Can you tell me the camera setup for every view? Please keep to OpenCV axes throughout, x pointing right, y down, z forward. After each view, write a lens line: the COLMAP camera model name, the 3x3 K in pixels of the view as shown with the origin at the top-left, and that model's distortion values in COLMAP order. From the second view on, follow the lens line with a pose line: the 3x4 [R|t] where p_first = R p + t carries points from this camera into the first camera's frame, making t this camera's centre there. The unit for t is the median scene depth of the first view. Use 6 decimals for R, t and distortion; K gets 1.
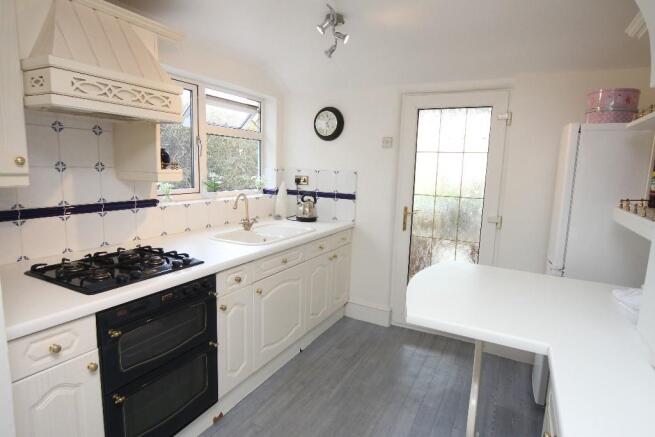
lens RADIAL K [[356.4, 0, 327.5], [0, 356.4, 218.5], [0, 0, 1]] dist [-0.003597, 0.000306]
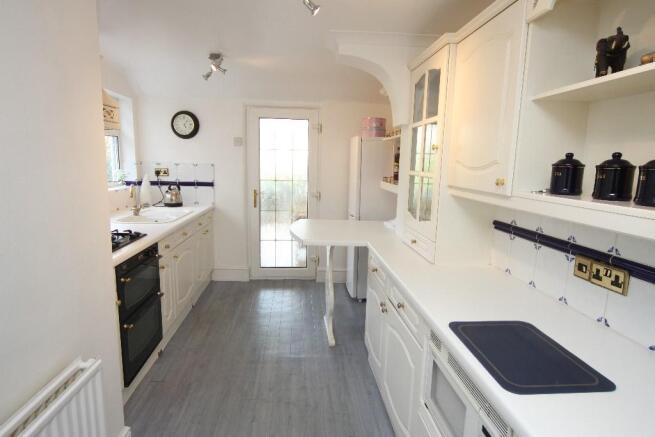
lens RADIAL K [[357.2, 0, 307.5], [0, 357.2, 208.8], [0, 0, 1]] dist [0.002254, 0.000705]
pose [[0.868093, -0.079281, 0.490029, -0.263848], [0.079158, 0.996641, 0.021014, 0.026061], [-0.490049, 0.020547, 0.871453, -0.260109]]
